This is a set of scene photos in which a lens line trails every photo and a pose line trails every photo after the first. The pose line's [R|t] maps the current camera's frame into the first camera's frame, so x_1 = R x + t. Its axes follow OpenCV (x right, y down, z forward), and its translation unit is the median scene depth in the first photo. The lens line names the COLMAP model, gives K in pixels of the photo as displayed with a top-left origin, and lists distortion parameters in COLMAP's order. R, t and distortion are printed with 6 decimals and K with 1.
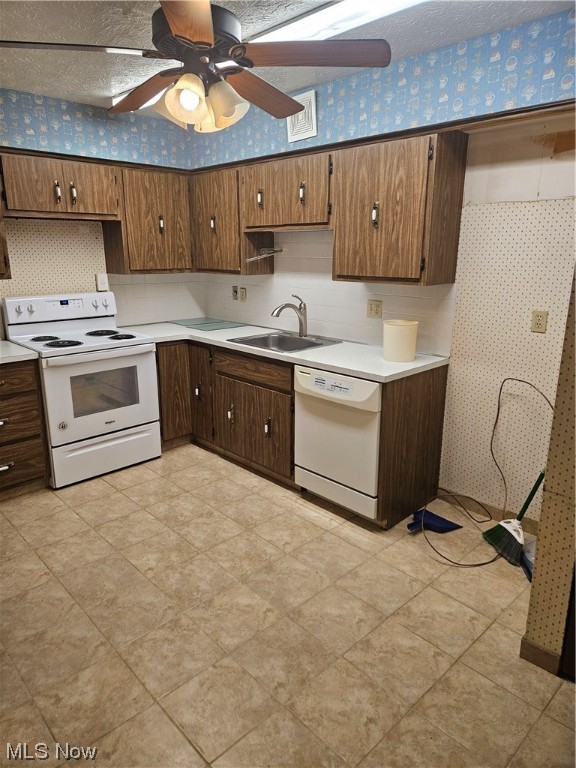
lens RADIAL K [[520.1, 0, 271.8], [0, 520.1, 372.0], [0, 0, 1]] dist [0.075993, -0.059449]
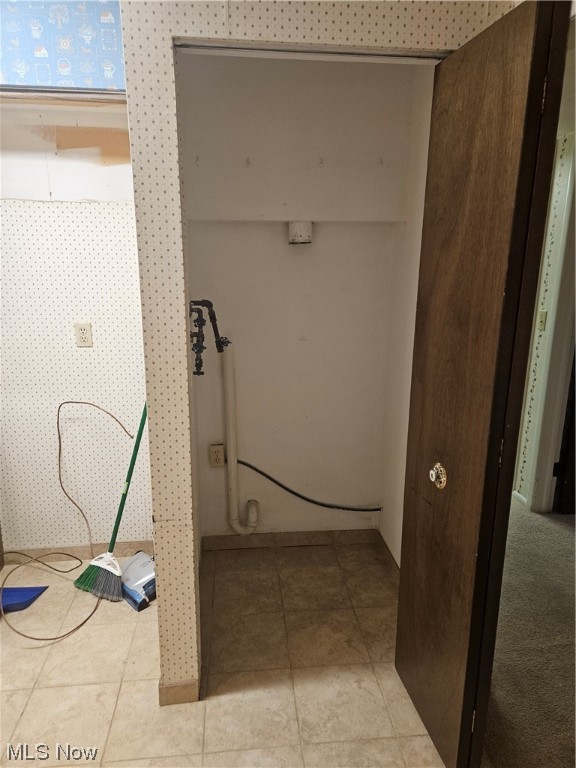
lens RADIAL K [[520.1, 0, 292.6], [0, 520.1, 377.5], [0, 0, 1]] dist [0.075993, -0.059449]
pose [[0.599524, -0.185448, 0.778576, 0.000041], [0.184050, 0.978660, 0.091383, -0.047870], [-0.778907, 0.088510, 0.620862, 0.187773]]
